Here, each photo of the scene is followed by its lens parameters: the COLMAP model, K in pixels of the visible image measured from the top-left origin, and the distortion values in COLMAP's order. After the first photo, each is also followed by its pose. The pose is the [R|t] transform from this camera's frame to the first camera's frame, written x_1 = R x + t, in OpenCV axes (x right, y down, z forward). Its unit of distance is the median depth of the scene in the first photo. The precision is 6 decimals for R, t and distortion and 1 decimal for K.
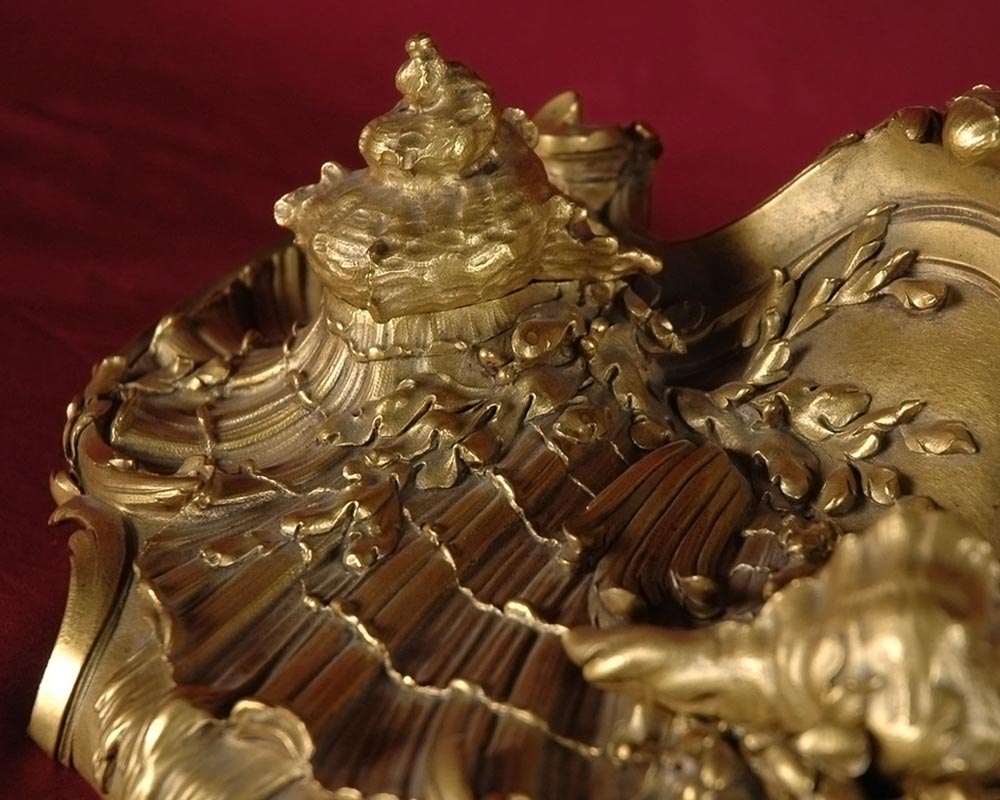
lens RADIAL K [[3631.3, 0, 534.6], [0, 3631.3, 399.4], [0, 0, 1]] dist [0.059935, 1.624461]
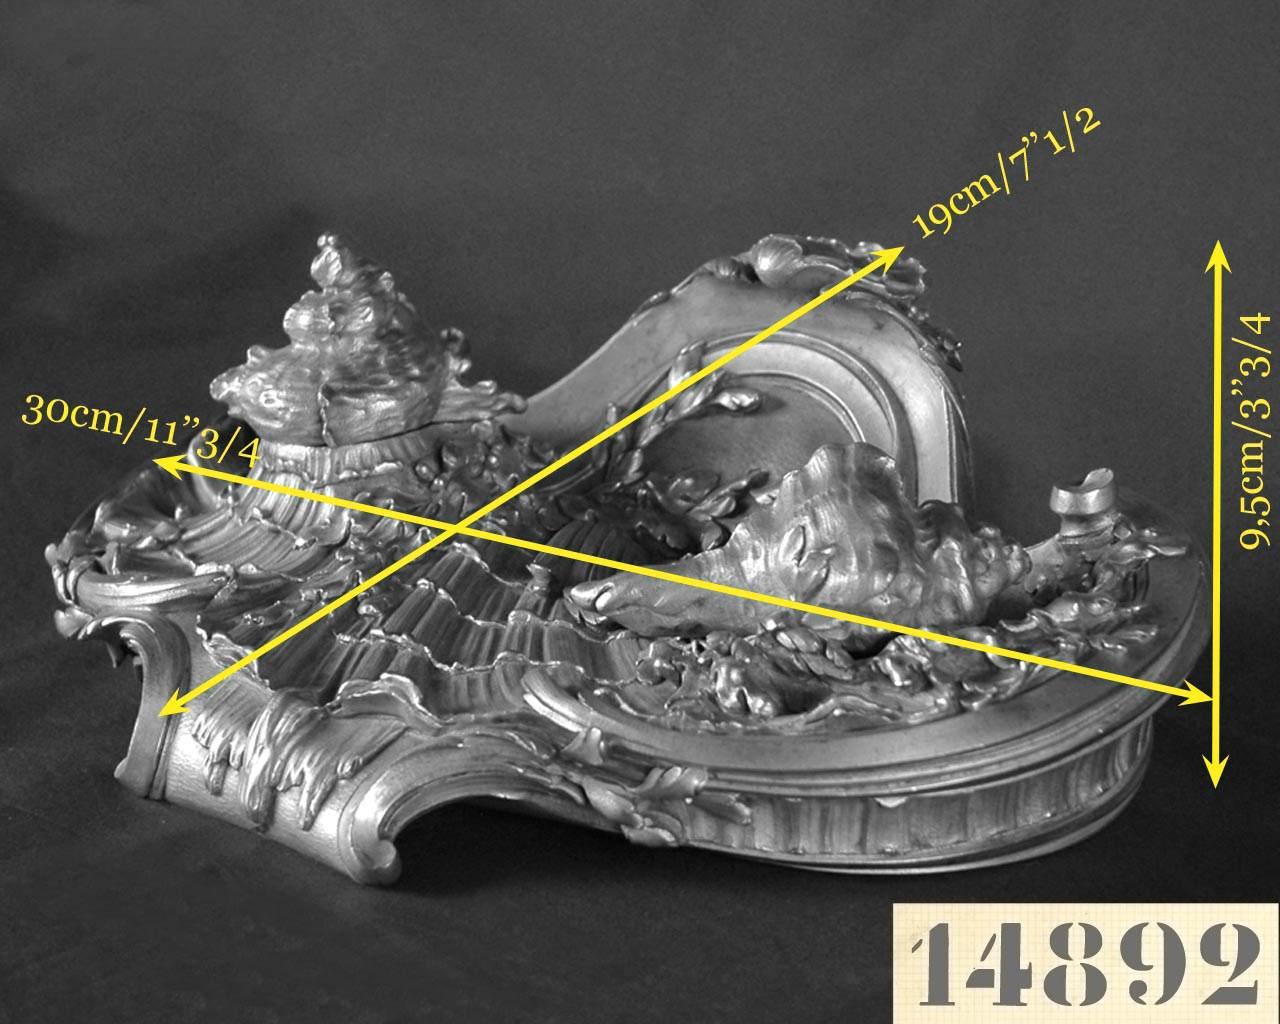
lens RADIAL K [[4648.0, 0, 684.2], [0, 4648.0, 511.2], [0, 0, 1]] dist [0.059935, 1.624461]
pose [[0.960085, -0.082930, 0.267132, -0.366233], [0.124030, 0.982232, -0.140842, 0.246664], [-0.250706, 0.168352, 0.953312, -0.571375]]
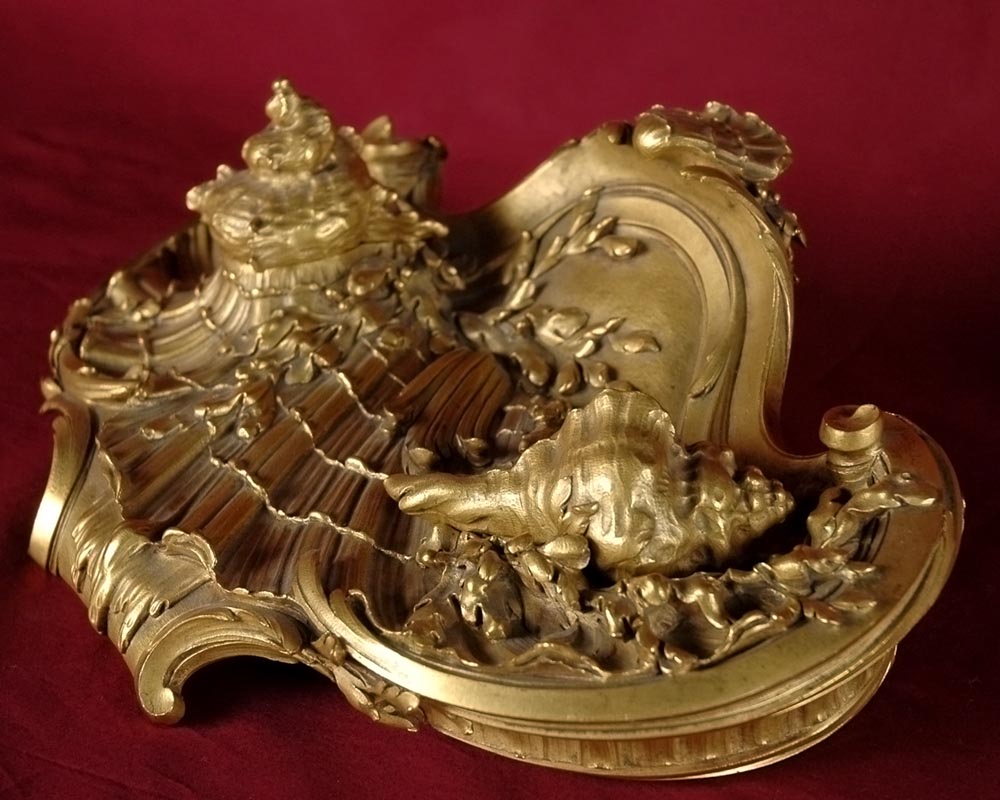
lens RADIAL K [[2322.8, 0, 466.1], [0, 2322.8, 399.2], [0, 0, 1]] dist [0.011379, 0.023769]
pose [[0.999090, -0.022408, 0.036283, 0.006850], [0.021205, 0.999224, 0.033200, 0.000927], [-0.036999, -0.032400, 0.998790, 0.045983]]
